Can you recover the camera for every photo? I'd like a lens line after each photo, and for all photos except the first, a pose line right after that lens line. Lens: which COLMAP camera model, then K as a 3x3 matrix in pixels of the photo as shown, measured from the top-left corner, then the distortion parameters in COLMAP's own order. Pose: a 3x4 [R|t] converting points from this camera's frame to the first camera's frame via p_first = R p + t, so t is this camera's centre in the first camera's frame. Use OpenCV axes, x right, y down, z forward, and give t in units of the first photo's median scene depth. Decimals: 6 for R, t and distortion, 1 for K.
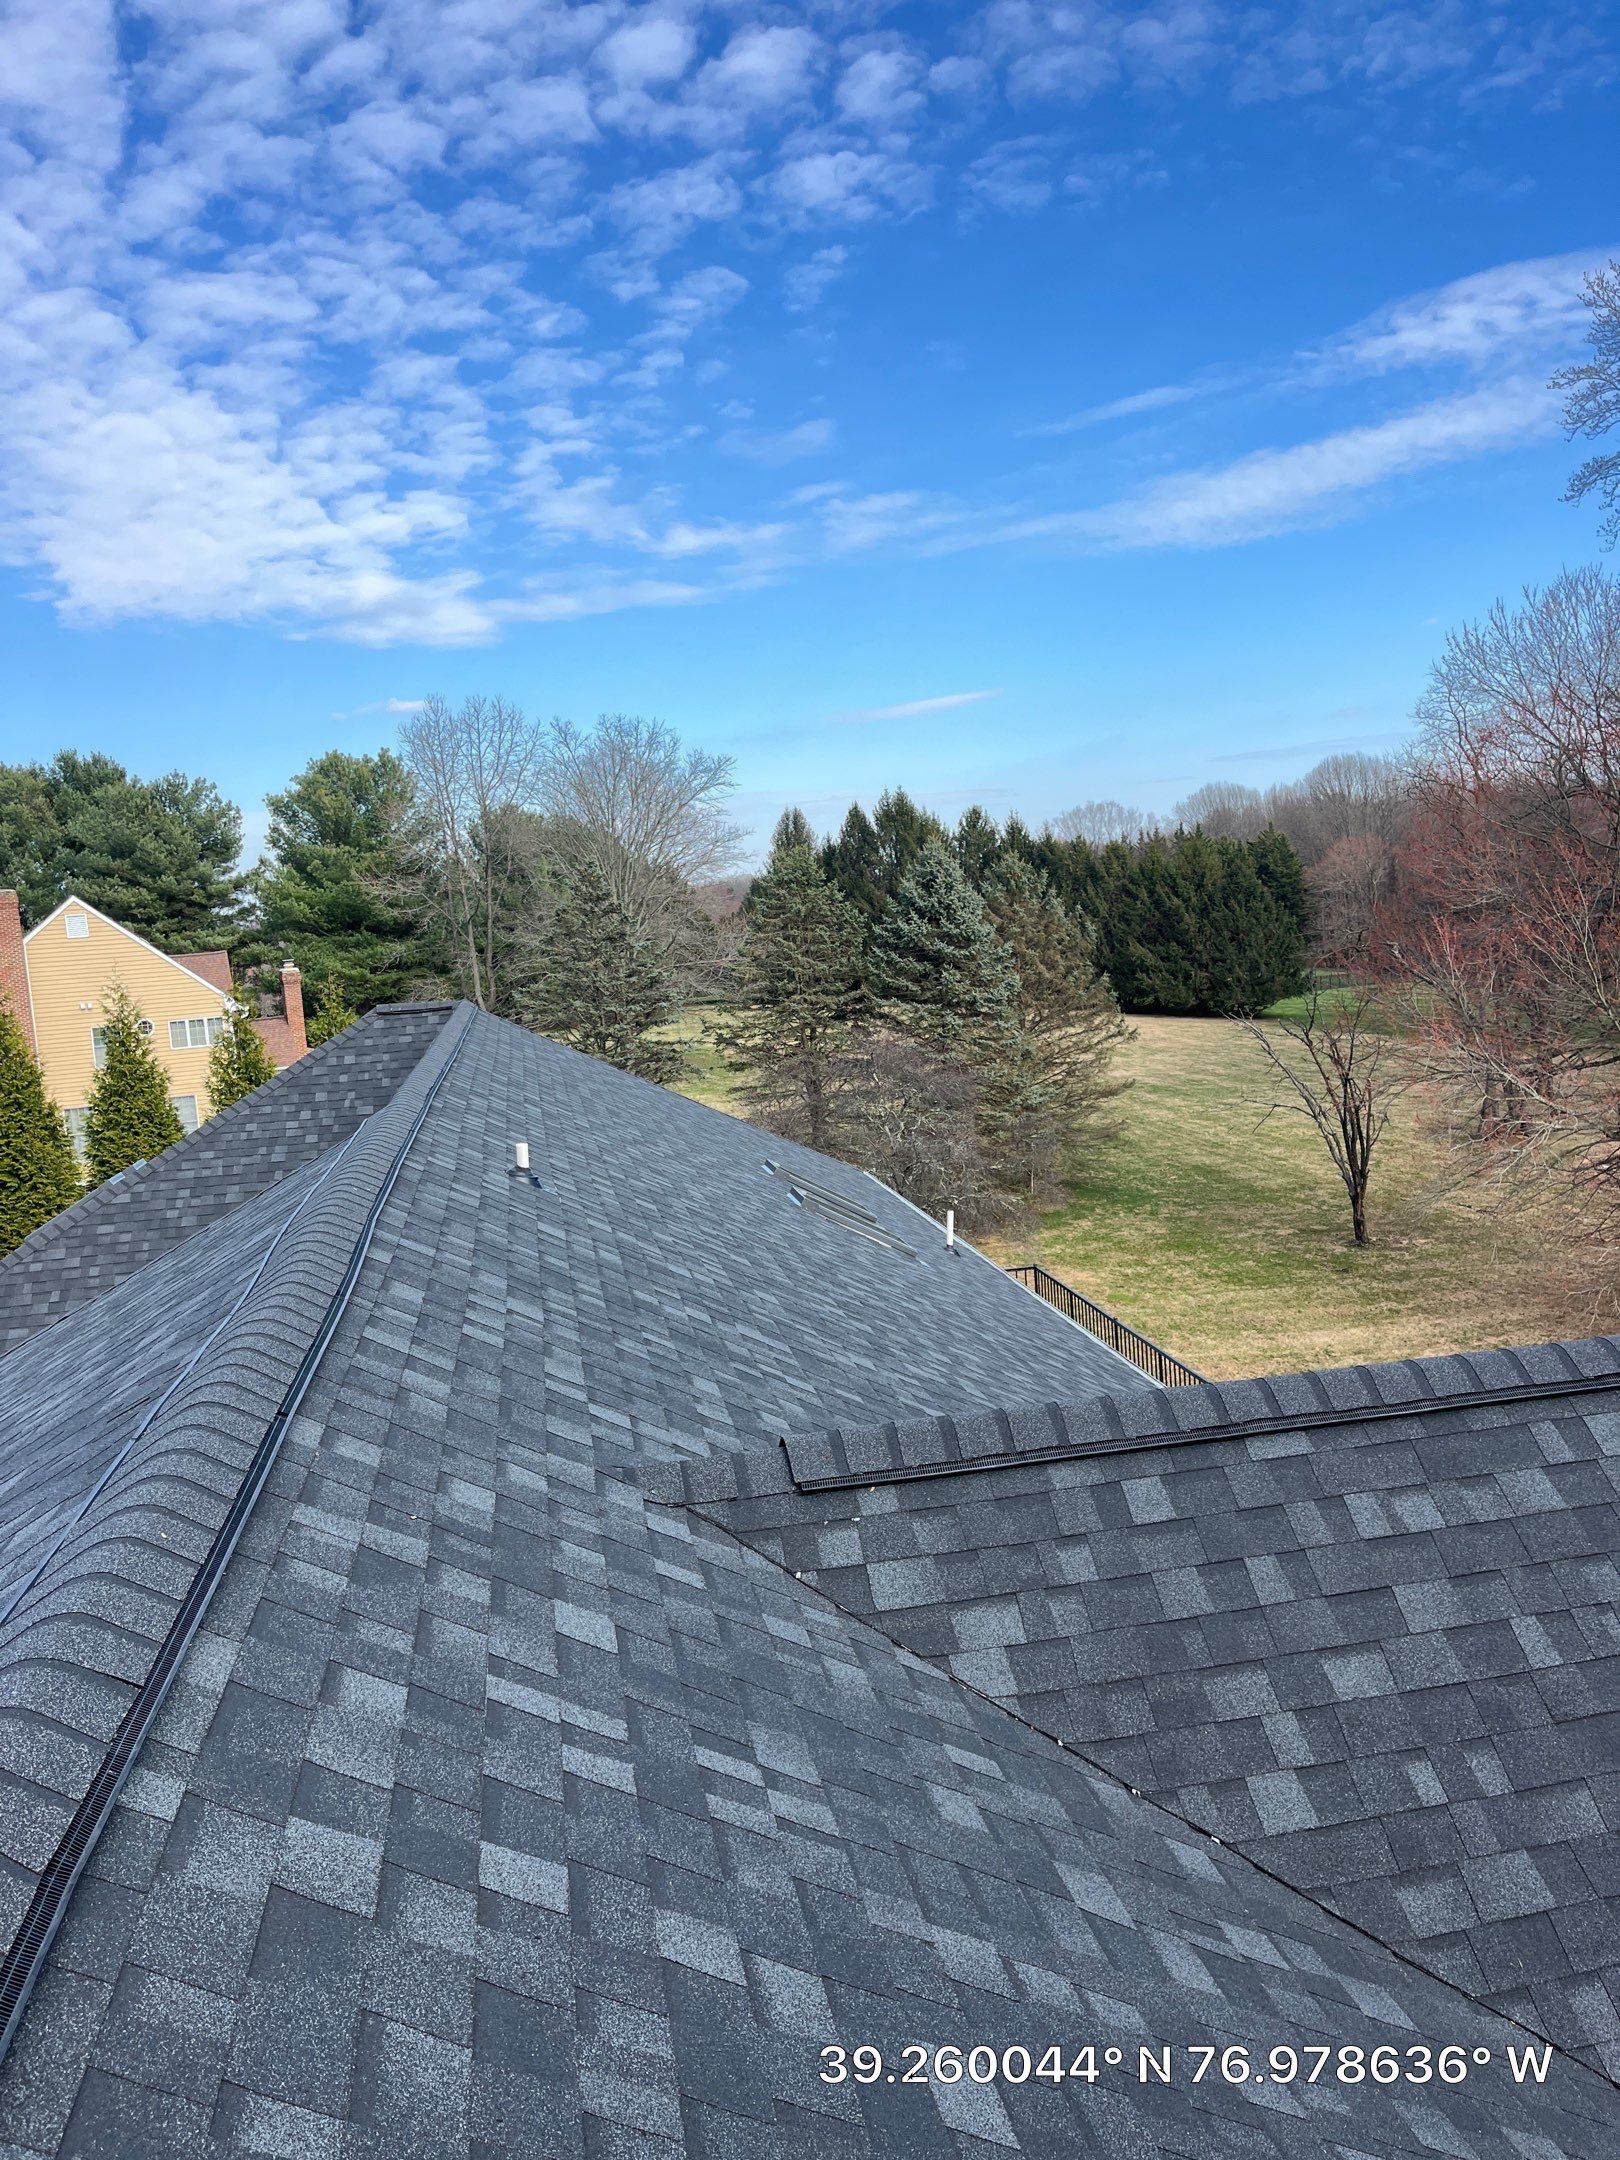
lens RADIAL K [[1594.0, 0, 820.0], [0, 1594.0, 1006.0], [0, 0, 1]] dist [0.071322, -0.092439]
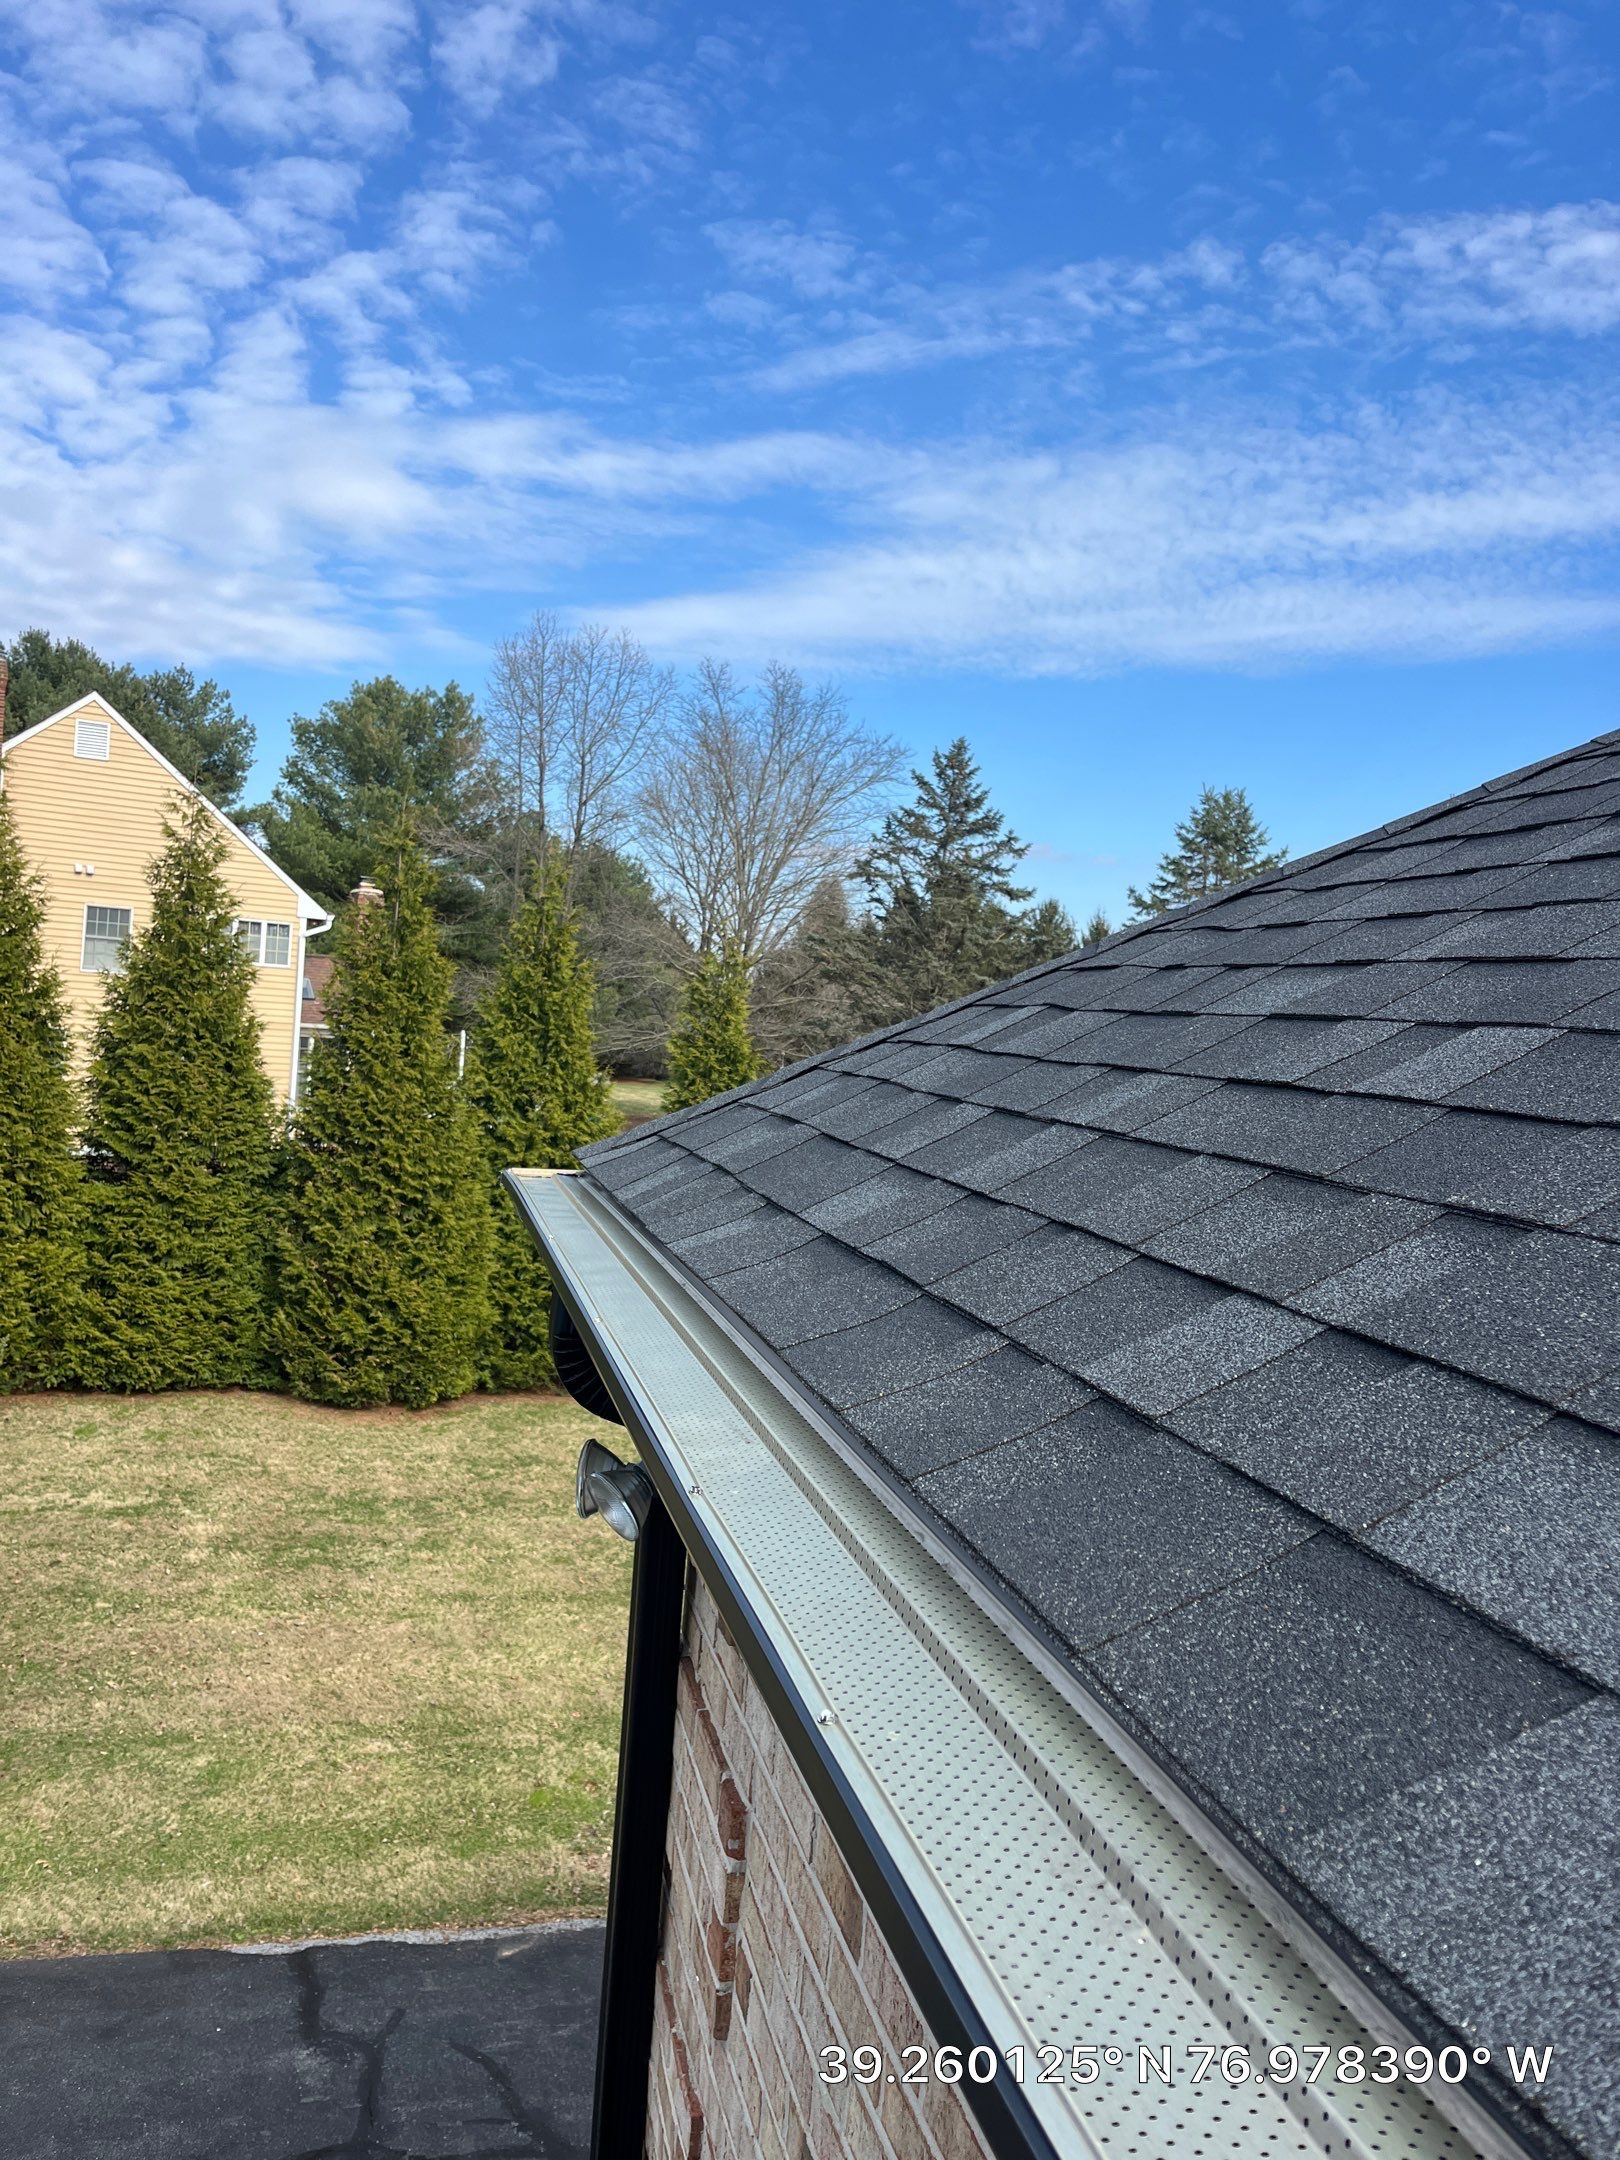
lens RADIAL K [[1594.0, 0, 810.8], [0, 1594.0, 1003.5], [0, 0, 1]] dist [0.071322, -0.092439]
pose [[0.987909, 0.142054, 0.062096, -0.219753], [-0.136415, 0.986807, -0.087200, 0.069785], [-0.073664, 0.077675, 0.994254, 0.383050]]
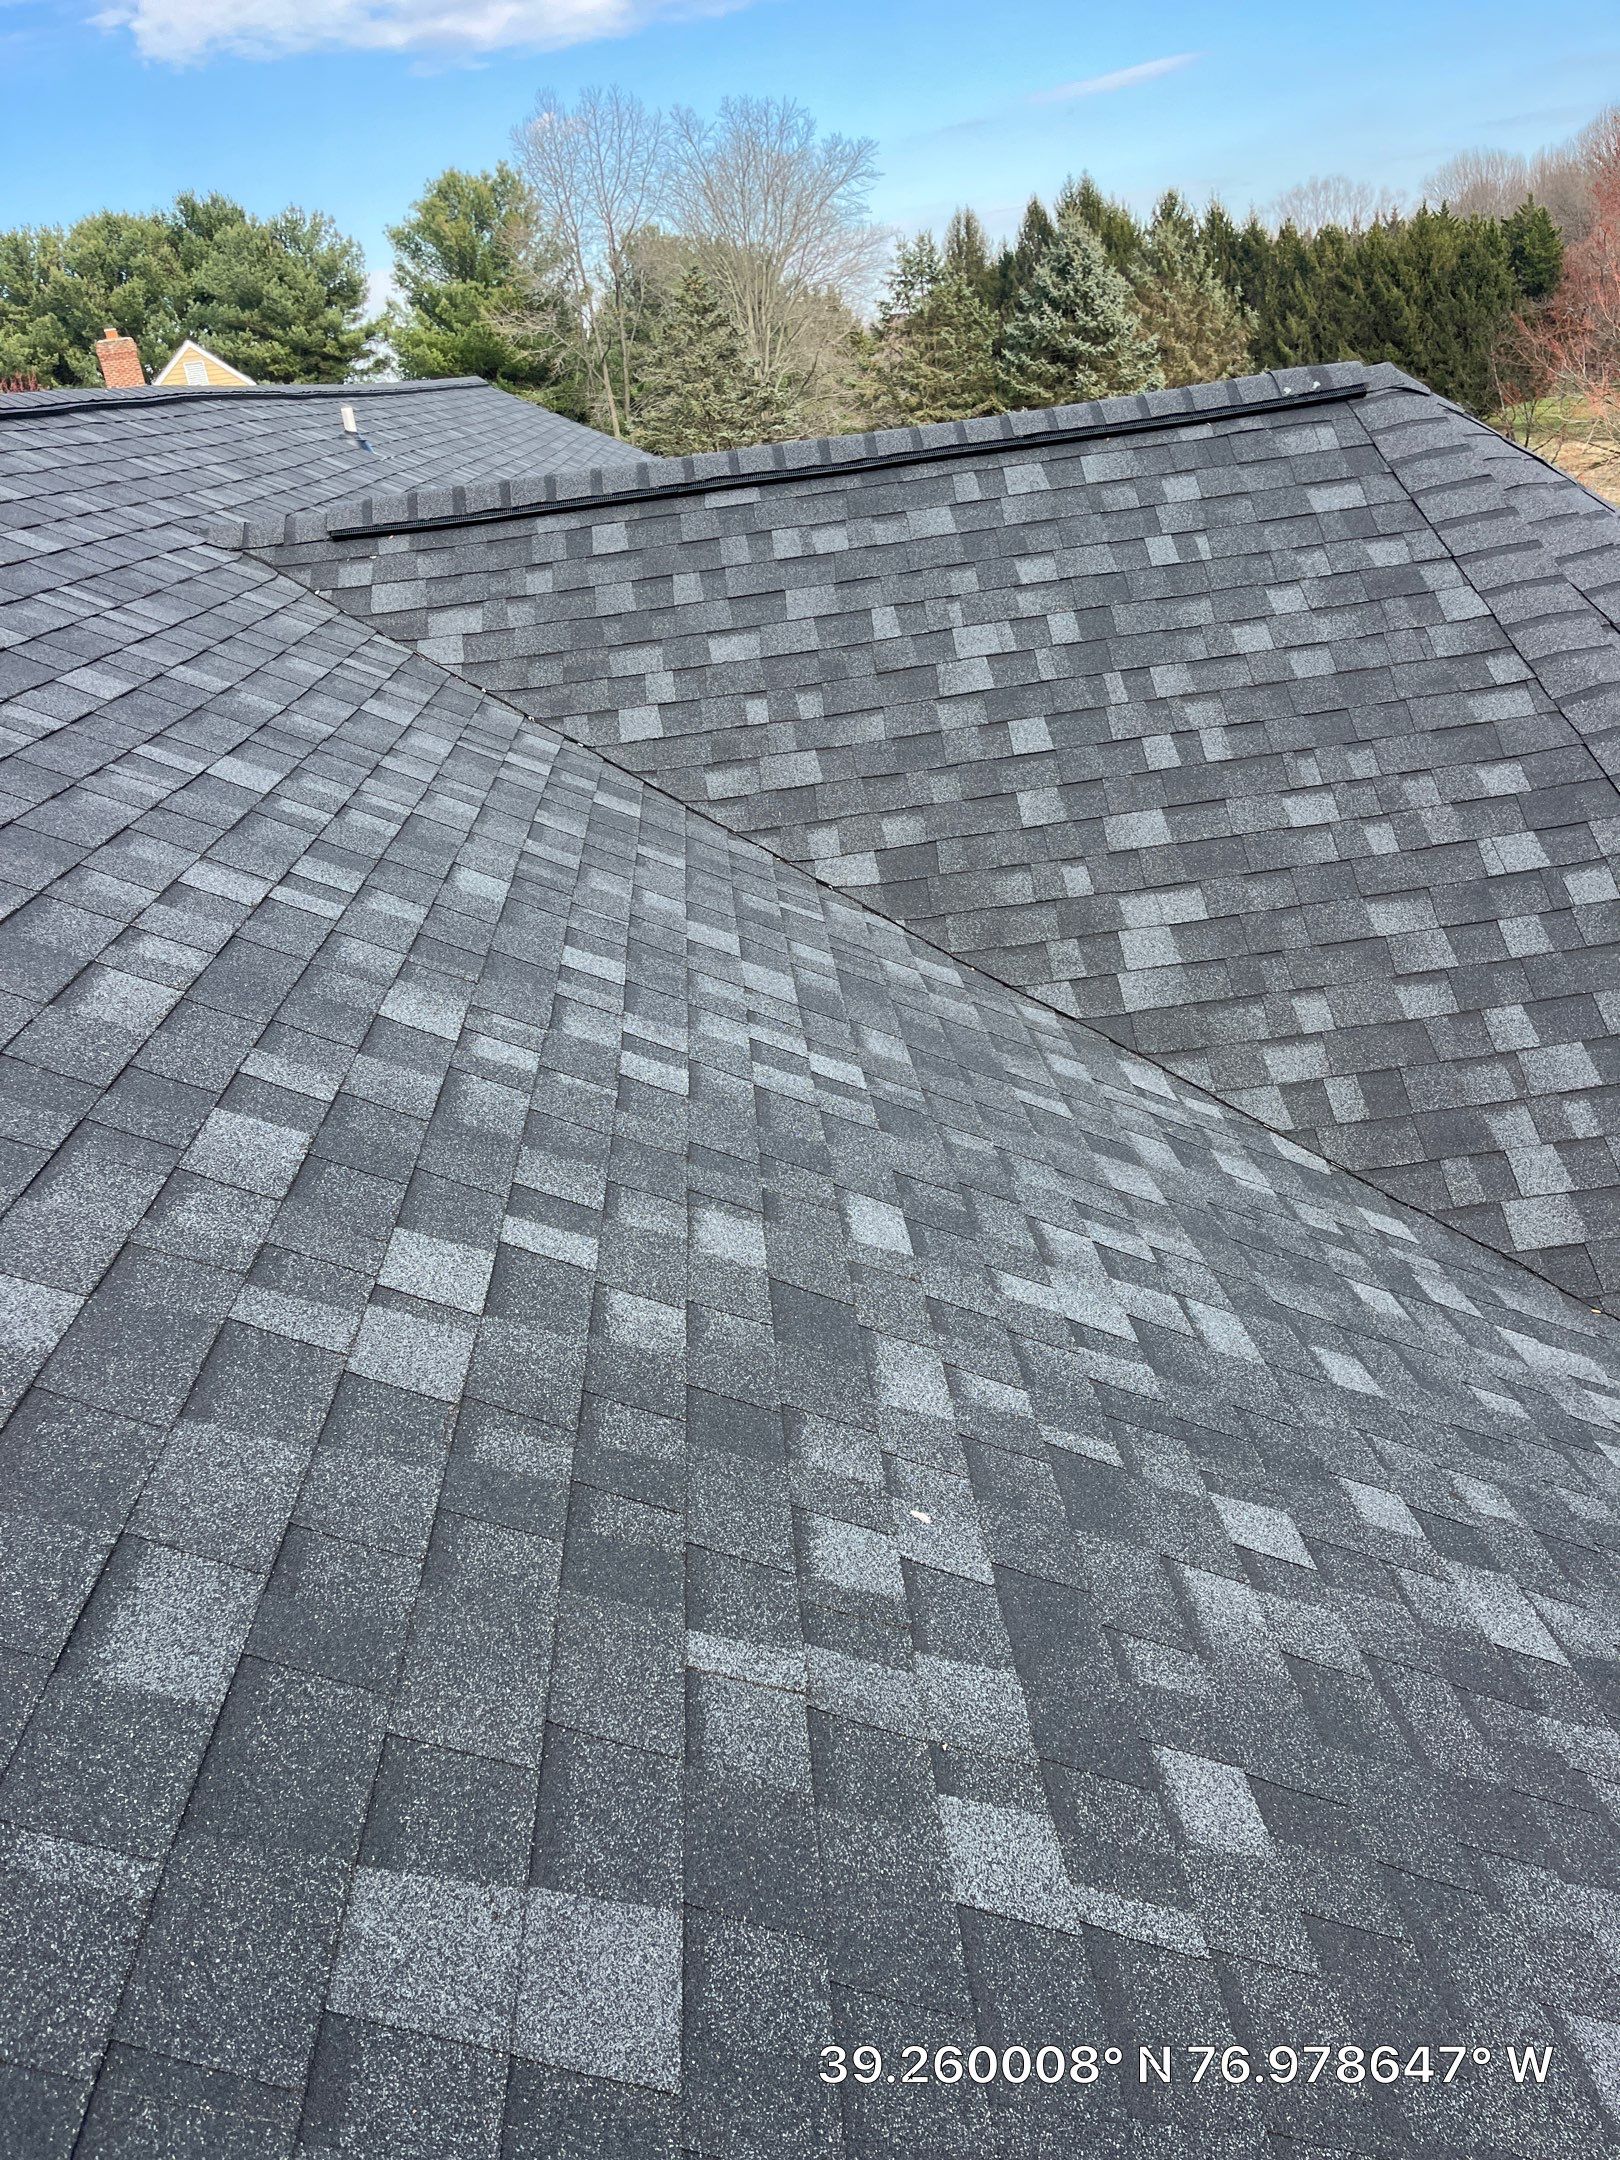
lens RADIAL K [[1594.0, 0, 799.3], [0, 1594.0, 1061.7], [0, 0, 1]] dist [0.071322, -0.092439]
pose [[0.990254, 0.003250, -0.139235, 0.048097], [0.045057, 0.938489, 0.342356, 0.024920], [0.131783, -0.345293, 0.929196, -0.023907]]
